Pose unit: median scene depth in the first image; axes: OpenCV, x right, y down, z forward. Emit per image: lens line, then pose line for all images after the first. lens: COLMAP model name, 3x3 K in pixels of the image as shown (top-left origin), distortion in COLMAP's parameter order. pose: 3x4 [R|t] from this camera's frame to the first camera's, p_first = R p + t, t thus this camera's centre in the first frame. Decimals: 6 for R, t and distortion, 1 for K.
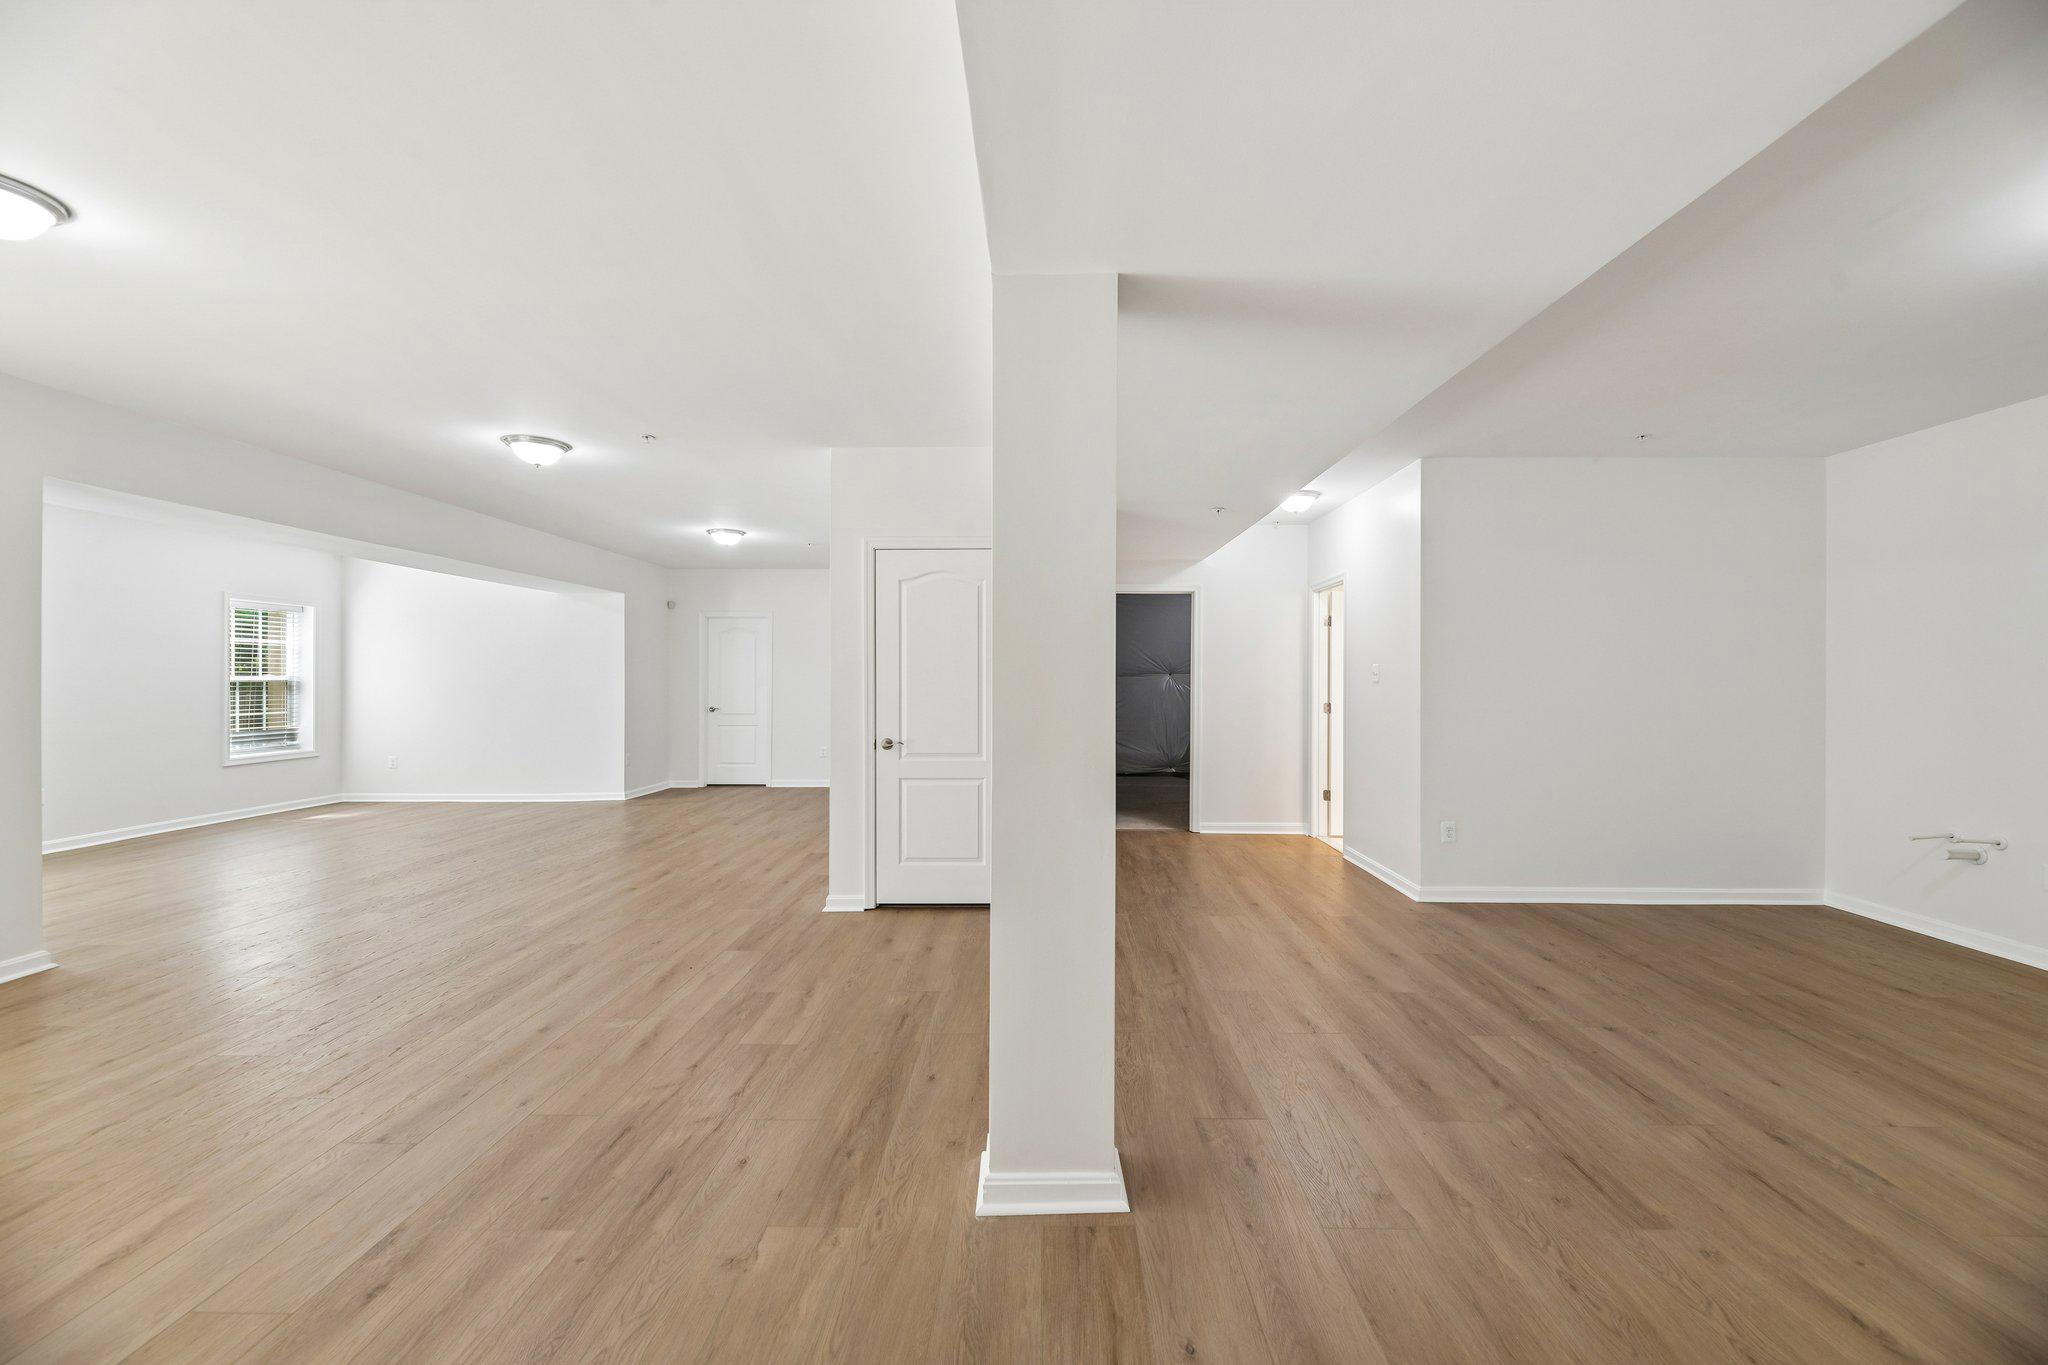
lens RADIAL K [[827.6, 0, 1035.5], [0, 827.6, 676.8], [0, 0, 1]] dist [0.008101, -0.004303]
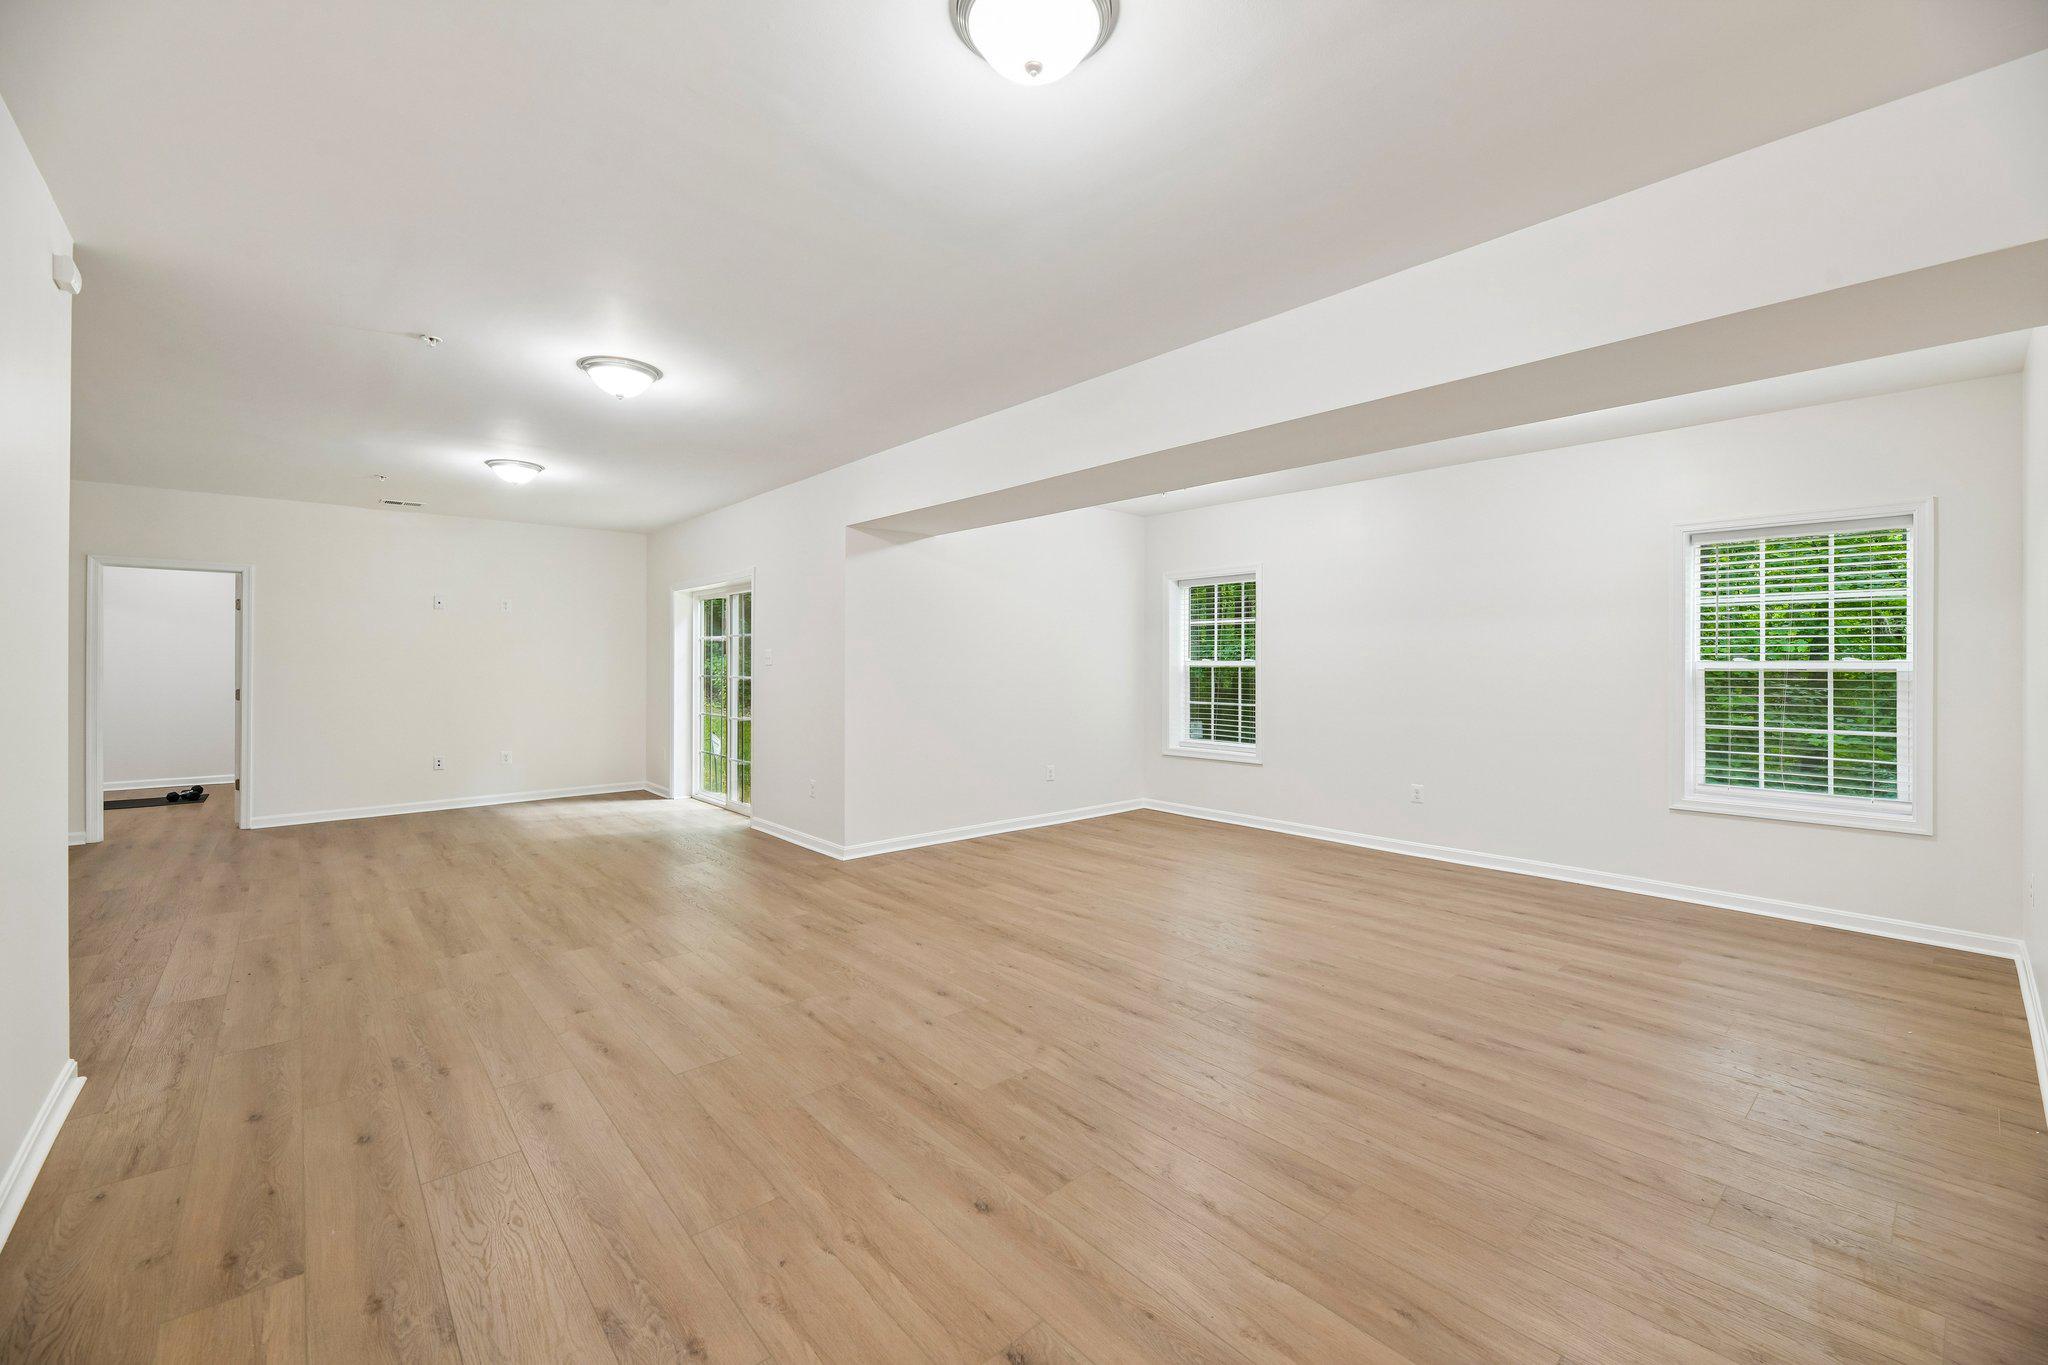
lens RADIAL K [[839.4, 0, 1035.1], [0, 839.4, 667.5], [0, 0, 1]] dist [0.005986, -0.005658]
pose [[-0.739430, 0.001157, -0.673232, -0.462543], [-0.001245, 0.999994, 0.003087, 0.004483], [0.673232, 0.003121, -0.739425, 2.436045]]
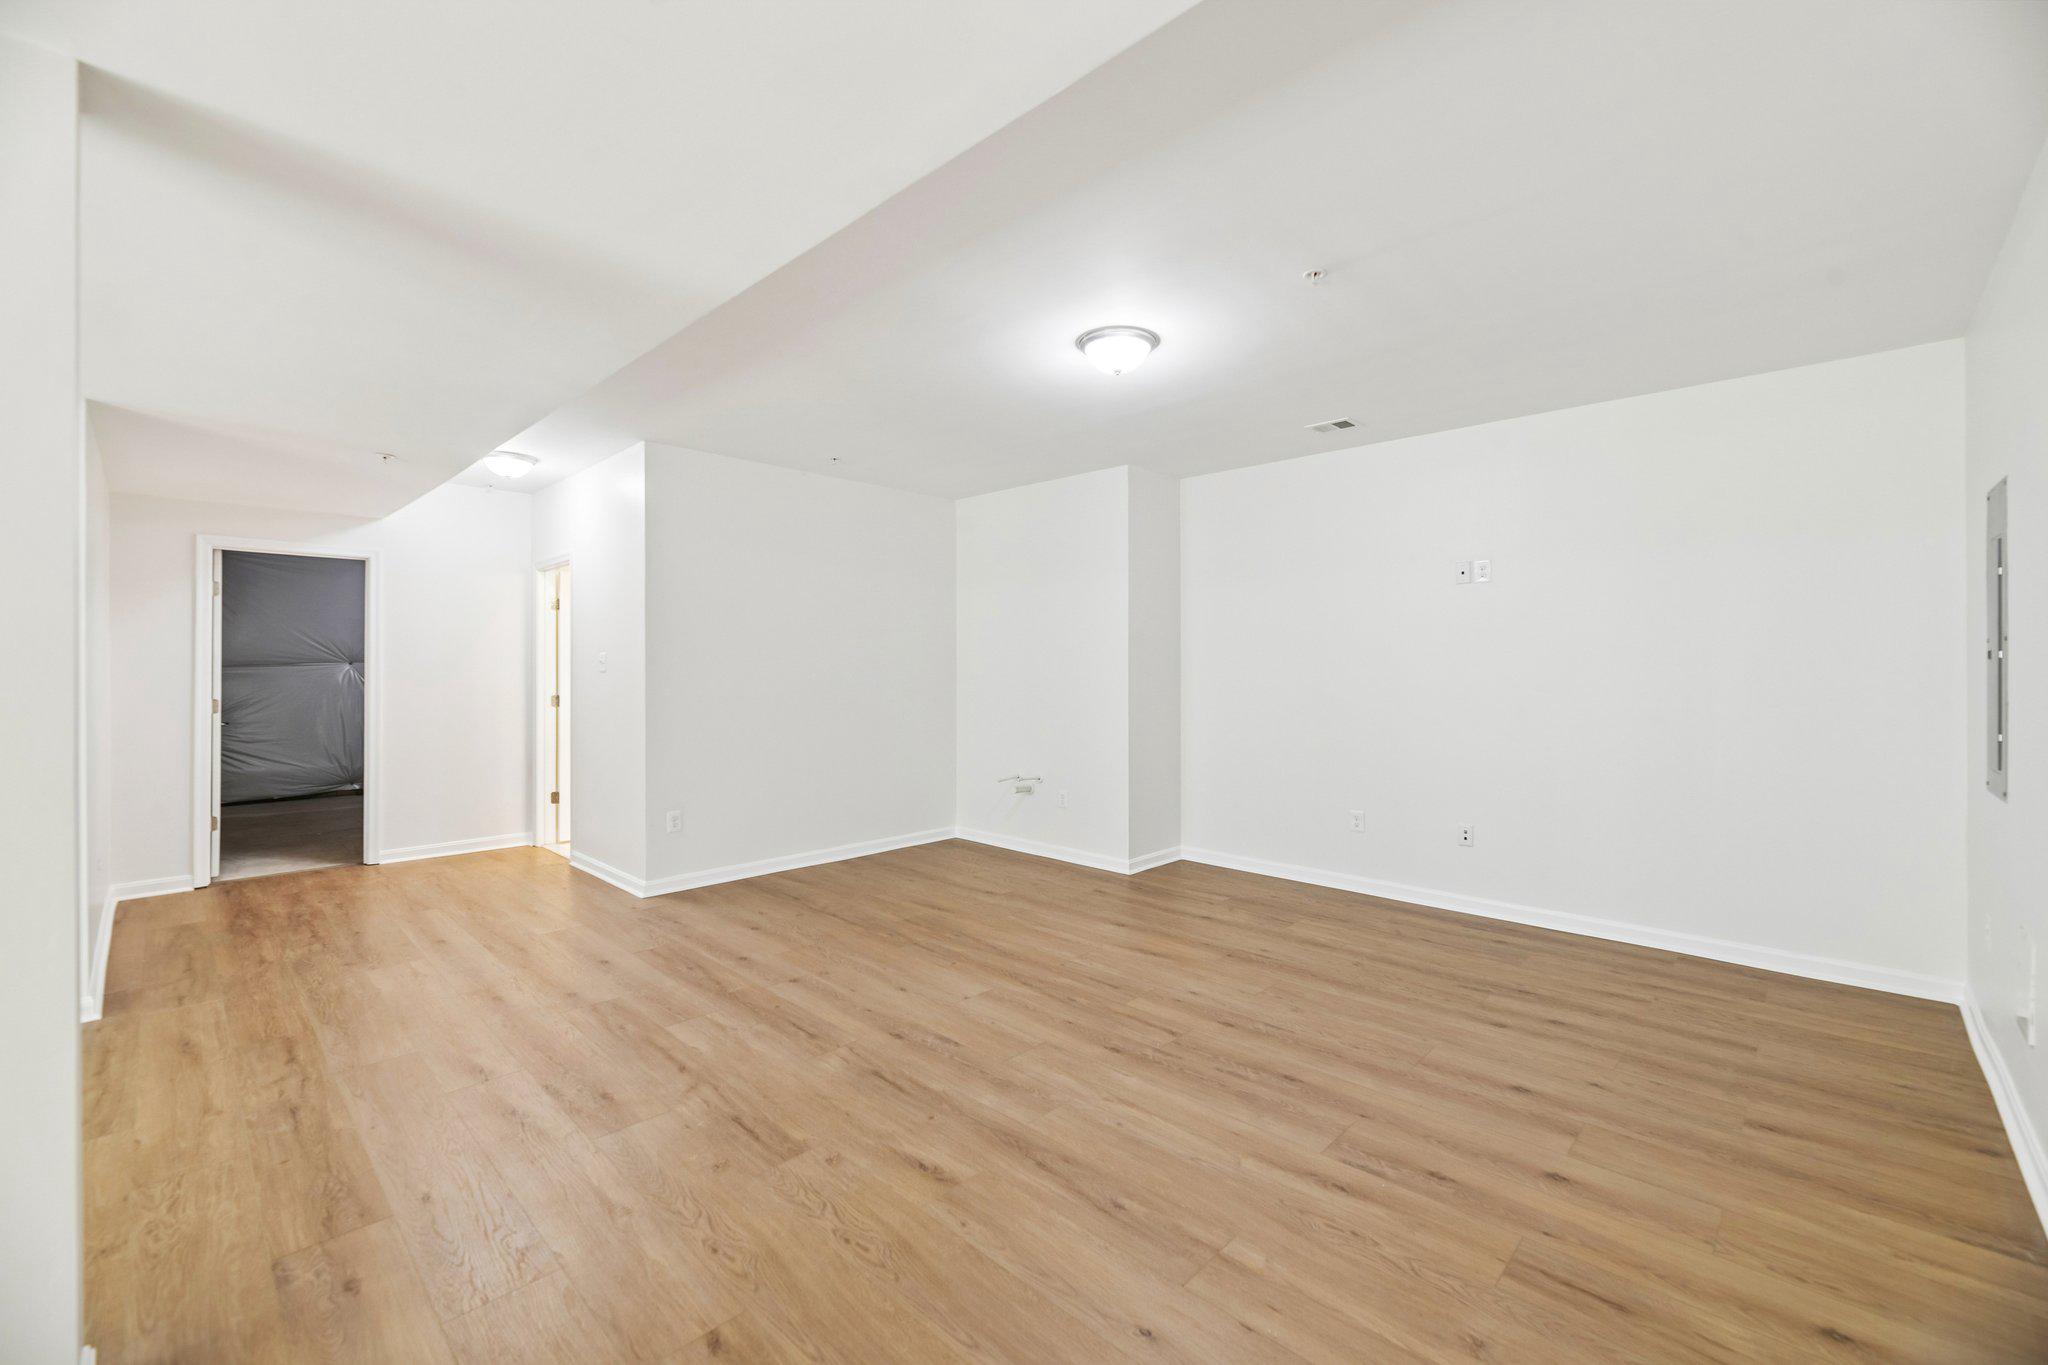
lens RADIAL K [[839.4, 0, 1035.1], [0, 839.4, 667.5], [0, 0, 1]] dist [0.005986, -0.005658]
pose [[0.681771, -0.003200, 0.731559, 0.076386], [0.001945, 0.999995, 0.002561, 0.000385], [-0.731563, -0.000324, 0.681773, -0.007380]]
